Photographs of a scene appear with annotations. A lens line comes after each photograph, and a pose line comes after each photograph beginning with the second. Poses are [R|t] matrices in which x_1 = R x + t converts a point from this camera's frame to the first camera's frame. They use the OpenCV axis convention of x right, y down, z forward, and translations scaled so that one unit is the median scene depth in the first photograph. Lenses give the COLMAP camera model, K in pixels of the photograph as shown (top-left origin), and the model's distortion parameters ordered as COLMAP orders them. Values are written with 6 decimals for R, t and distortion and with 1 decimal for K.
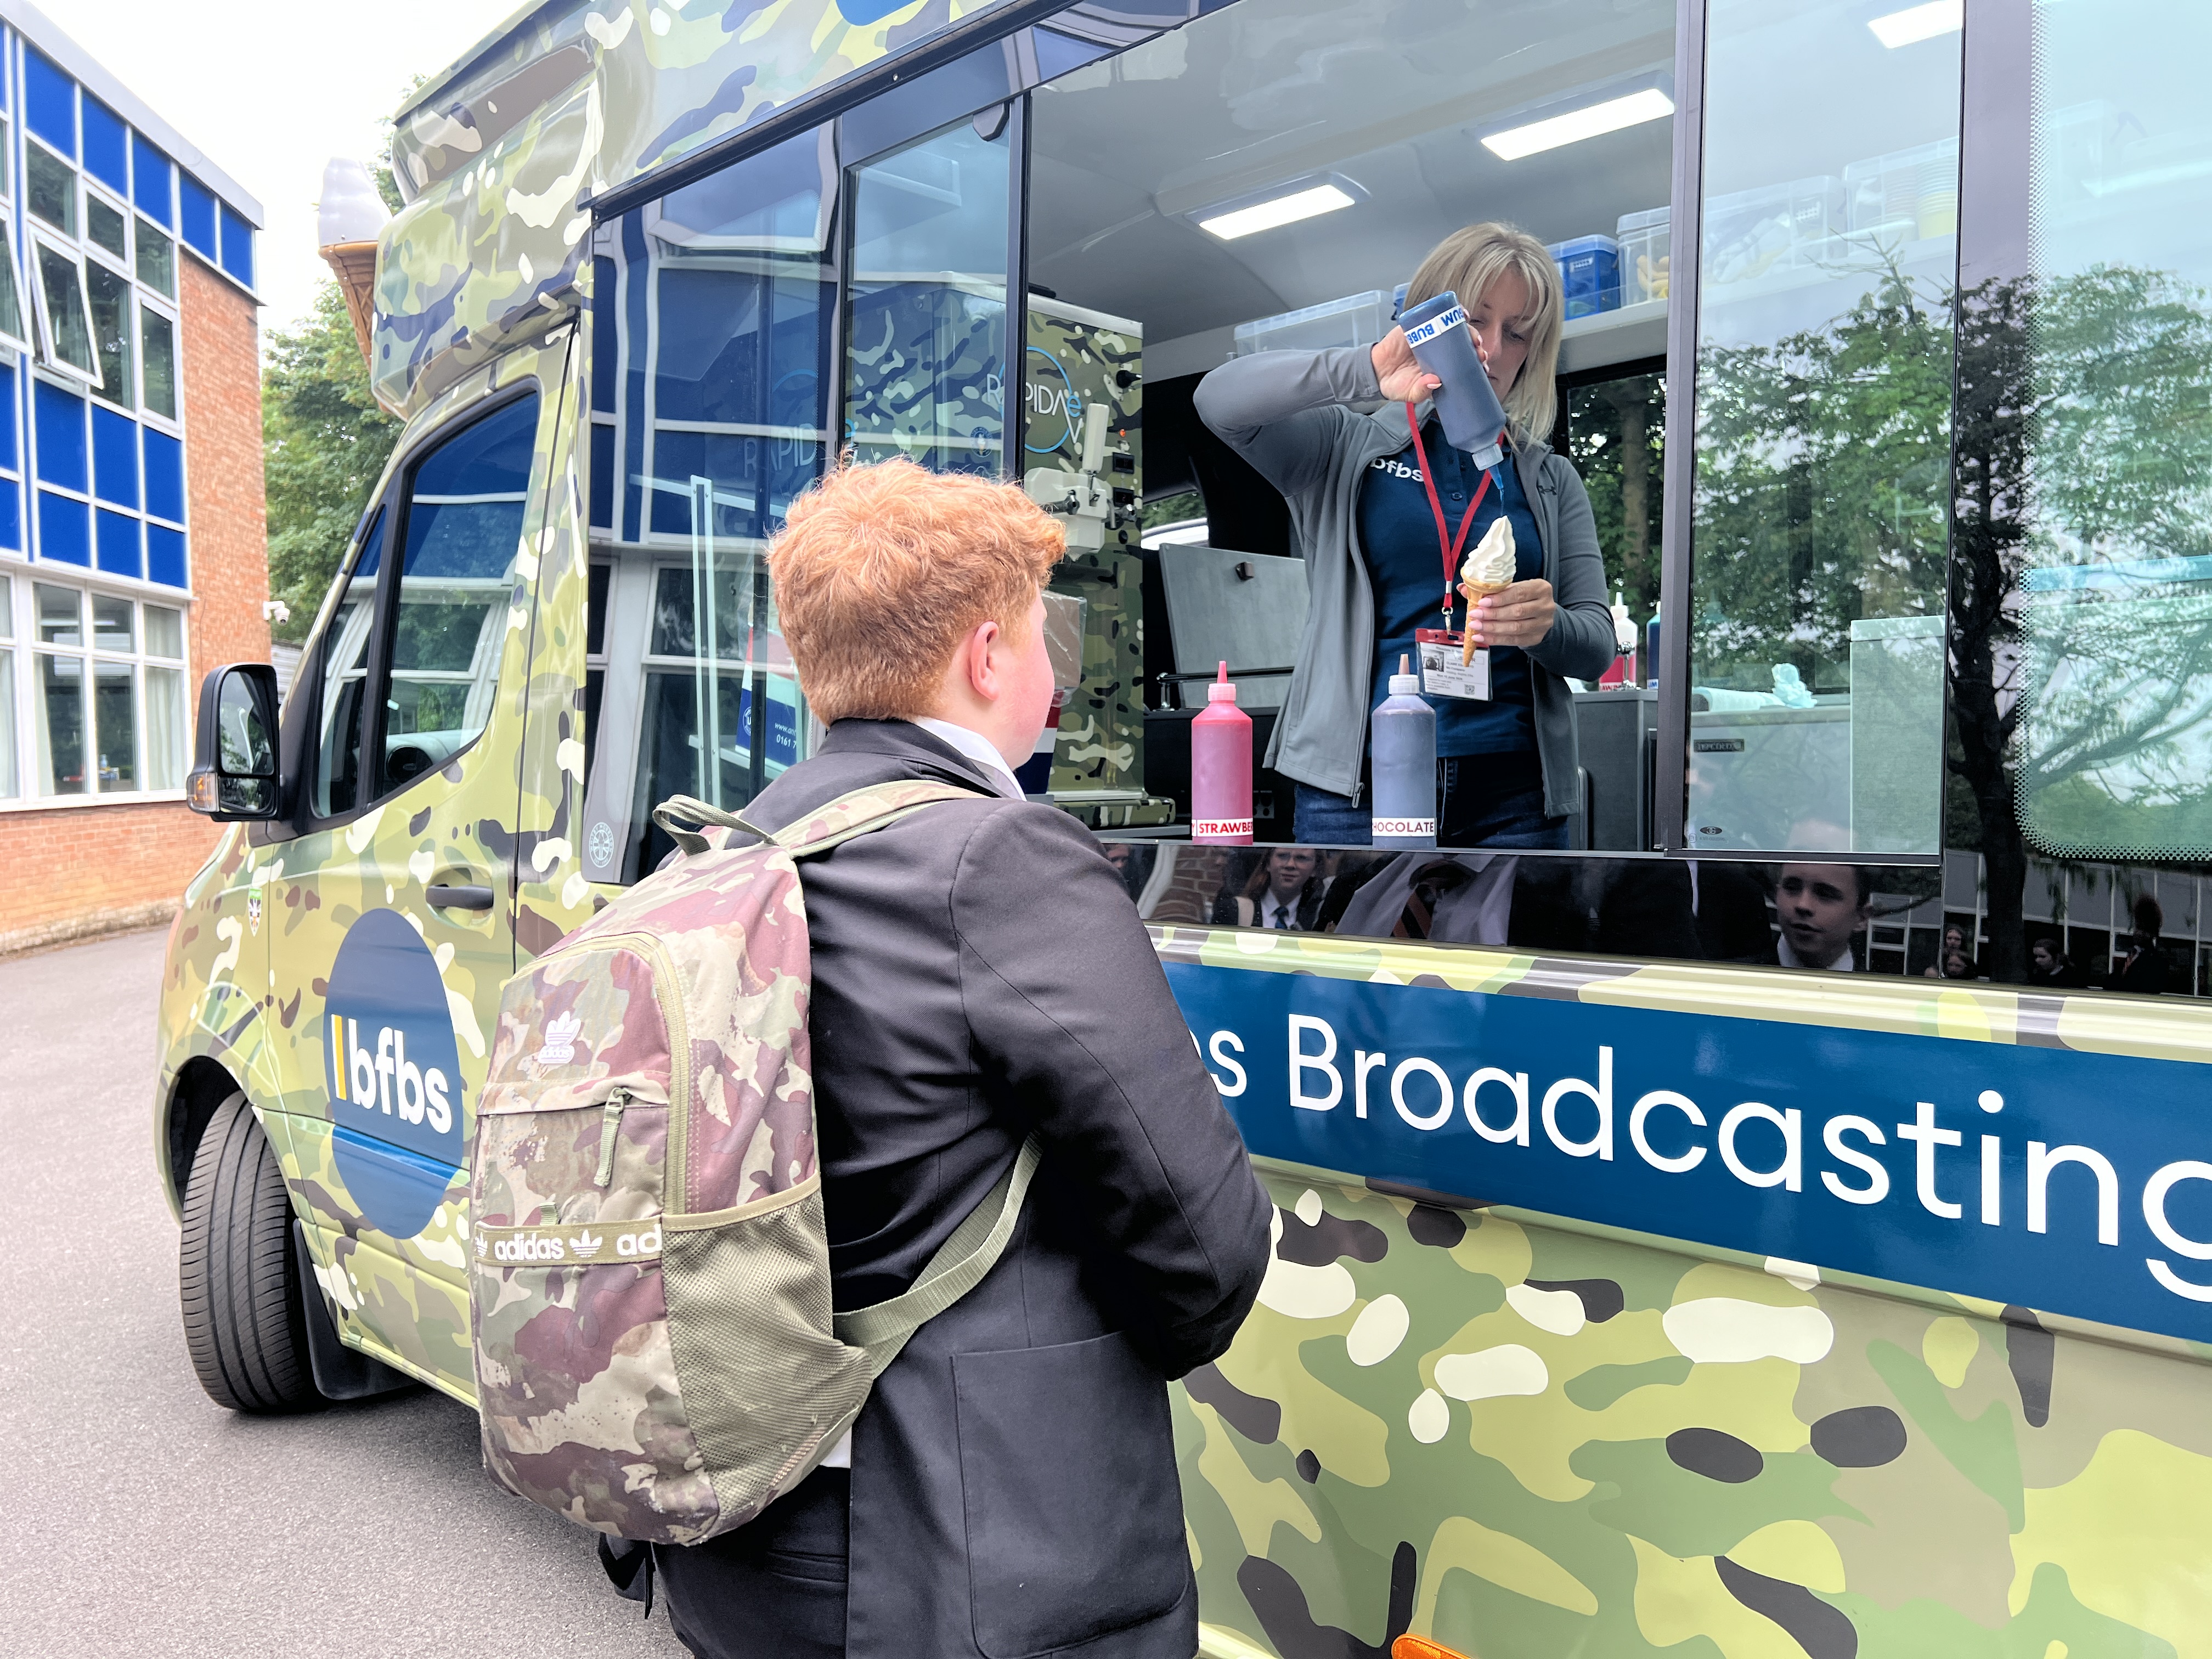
lens RADIAL K [[1661.3, 0, 1106.0], [0, 1661.3, 829.5], [0, 0, 1]] dist [0.050503, -0.065835]
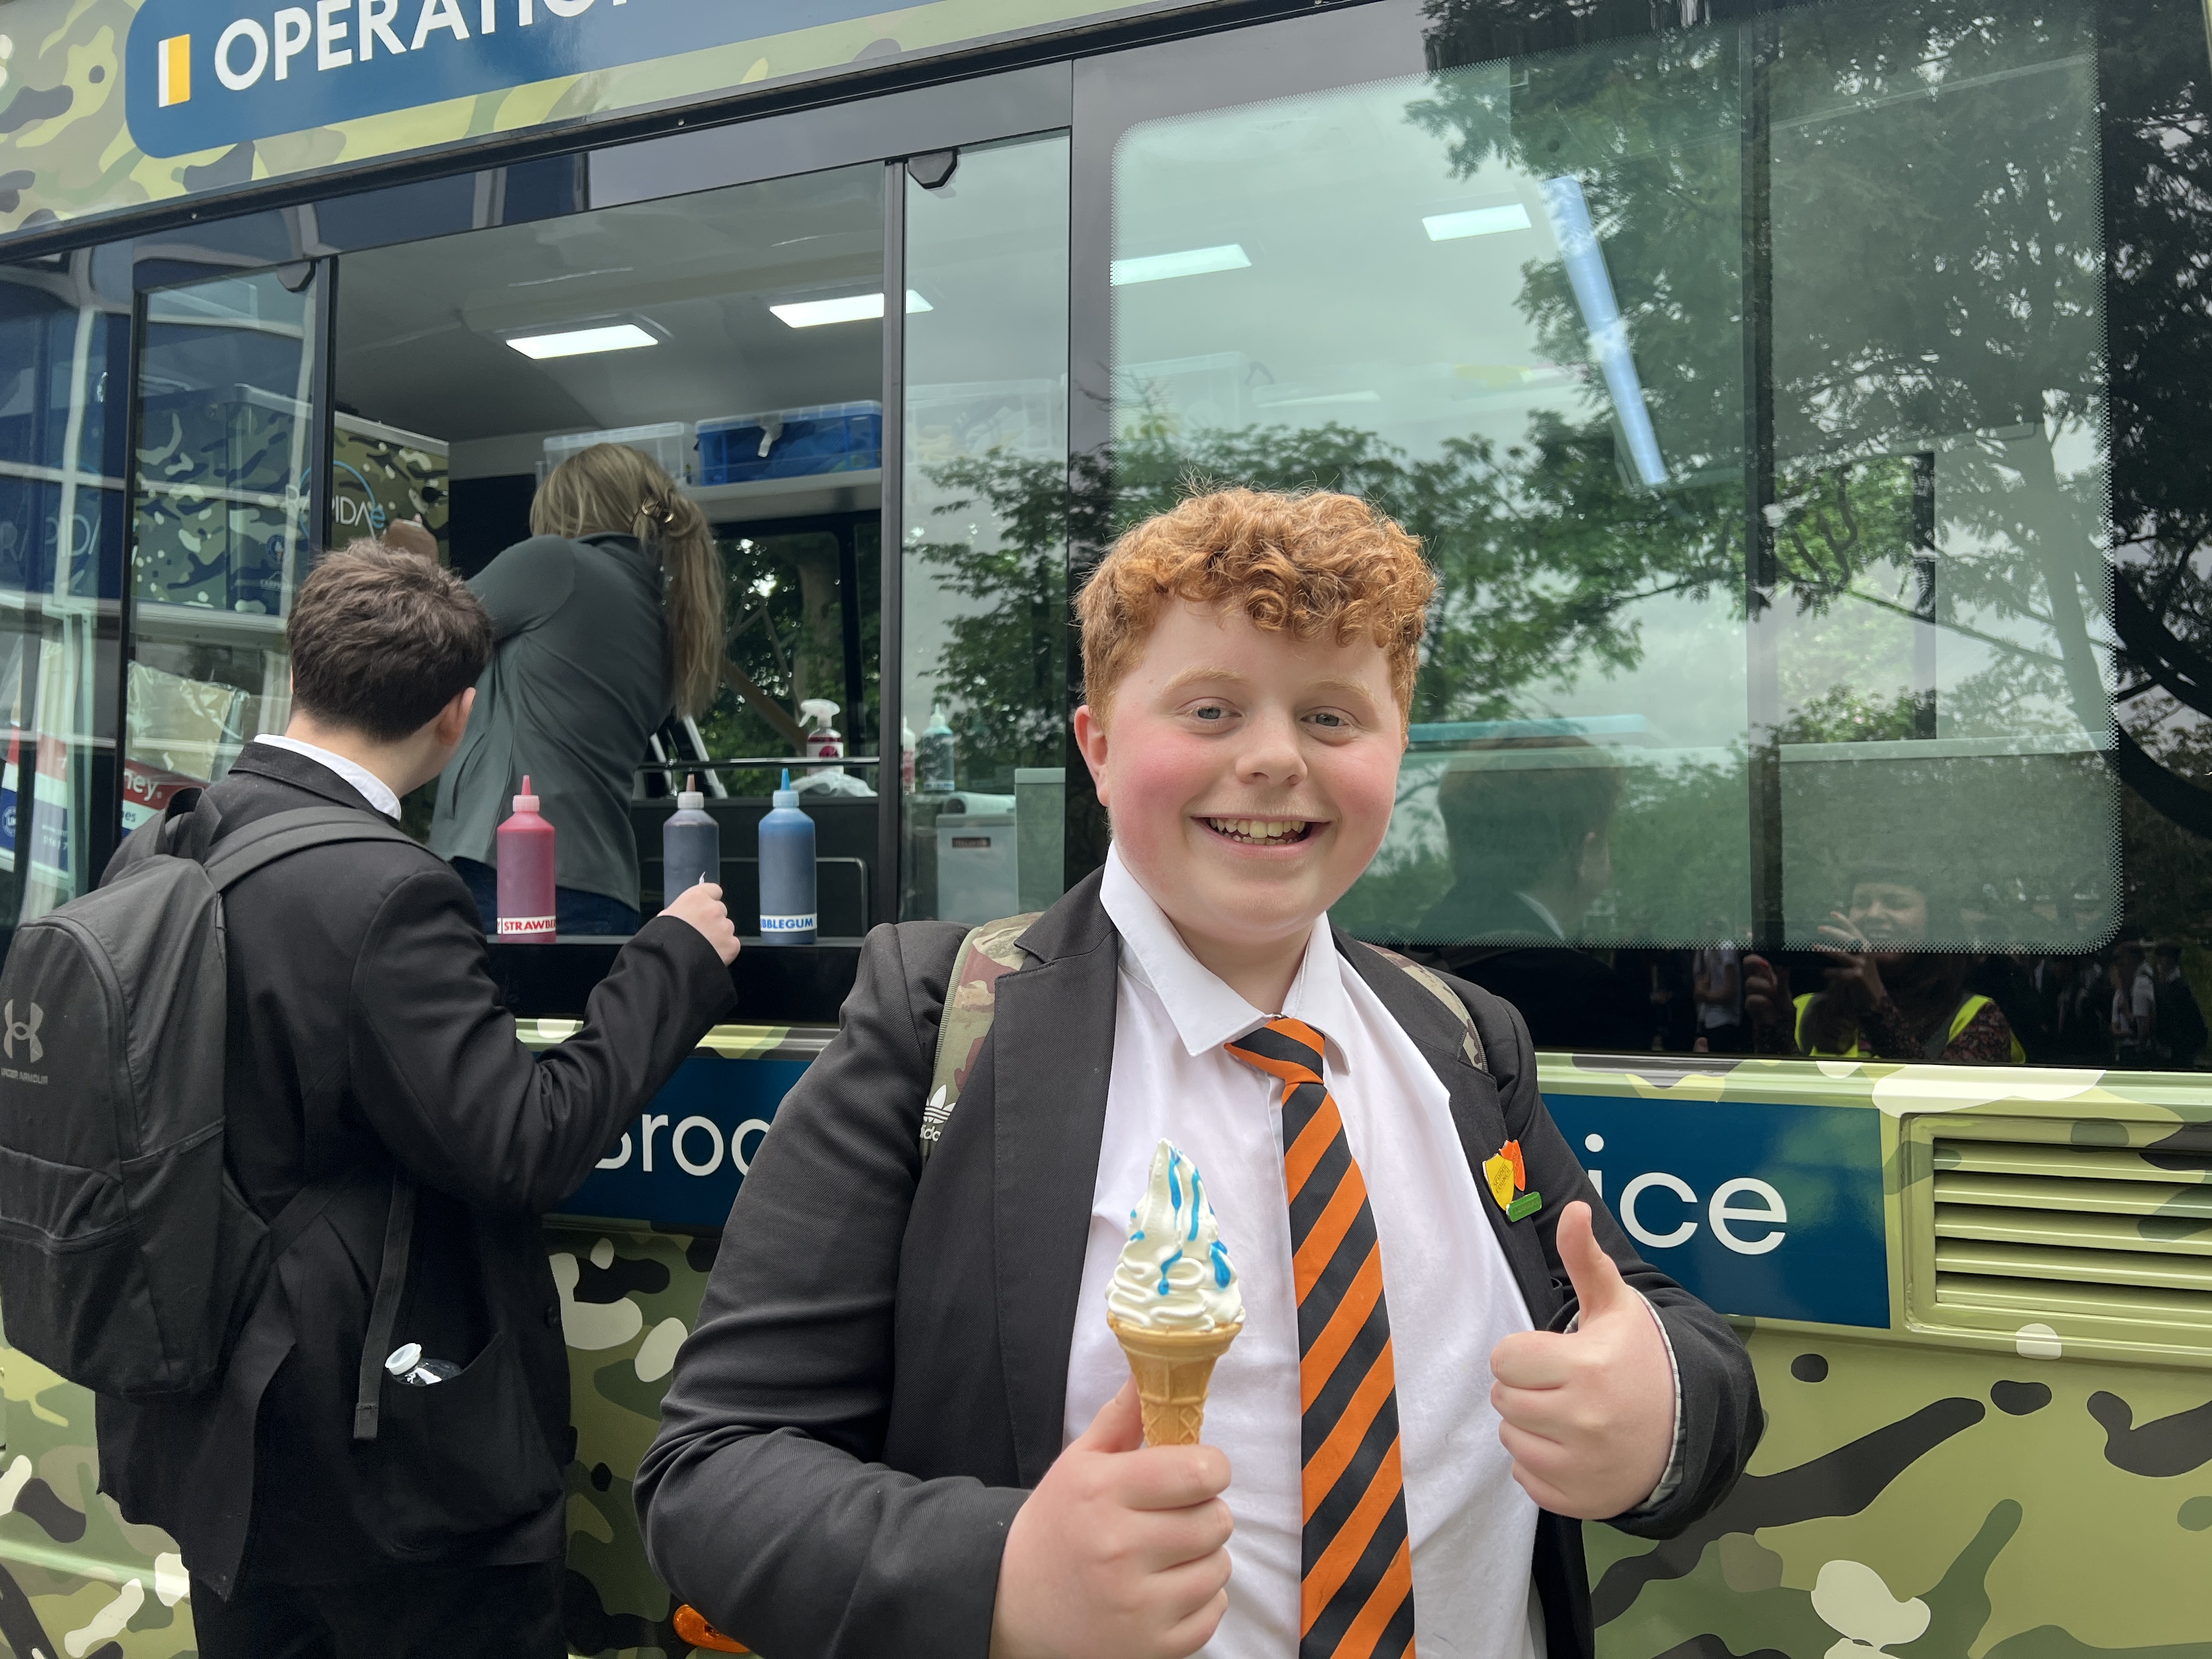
lens RADIAL K [[1661.3, 0, 1106.0], [0, 1661.3, 829.5], [0, 0, 1]] dist [0.050503, -0.065835]
pose [[0.922662, 0.001428, 0.385606, -0.002648], [0.016137, 0.998974, -0.042314, -0.008687], [-0.385271, 0.045264, 0.921693, -0.140087]]
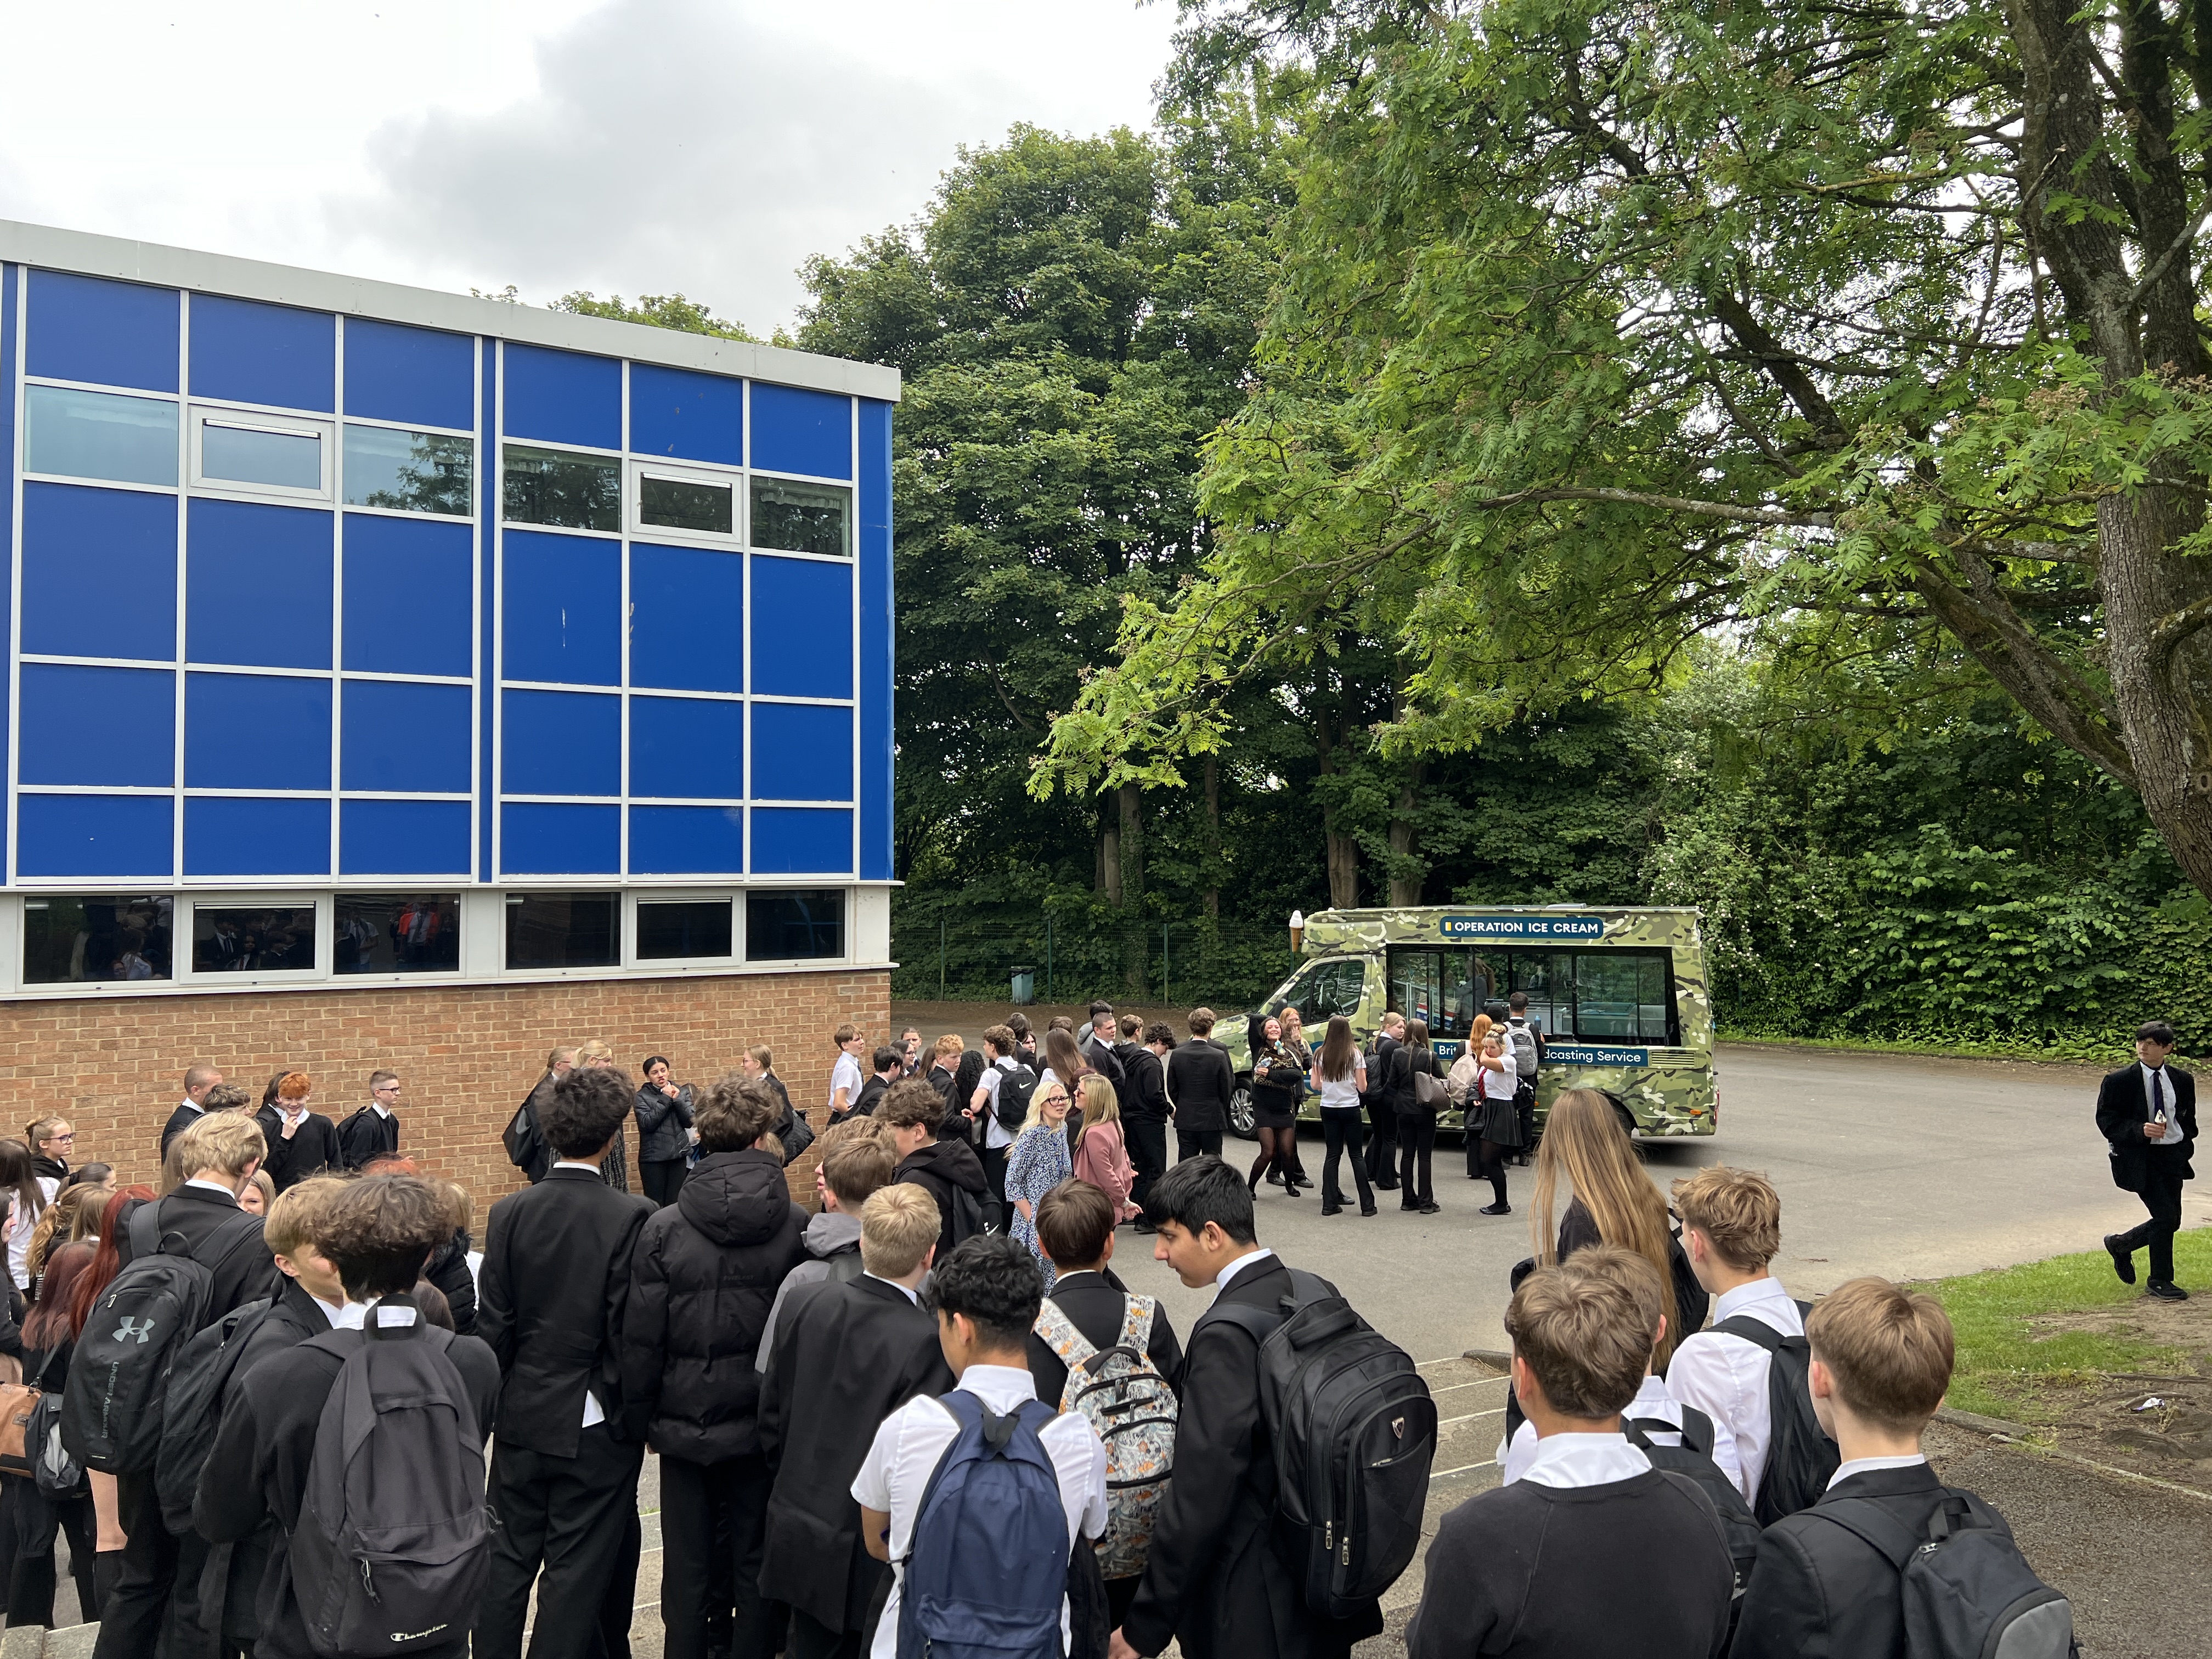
lens RADIAL K [[1660.1, 0, 1109.7], [0, 1660.1, 838.2], [0, 0, 1]] dist [0.049942, -0.062027]
pose [[0.914141, 0.023698, 0.404703, -4.331179], [0.005264, 0.997512, -0.070301, -0.327971], [-0.405362, 0.066395, 0.911742, -5.096217]]
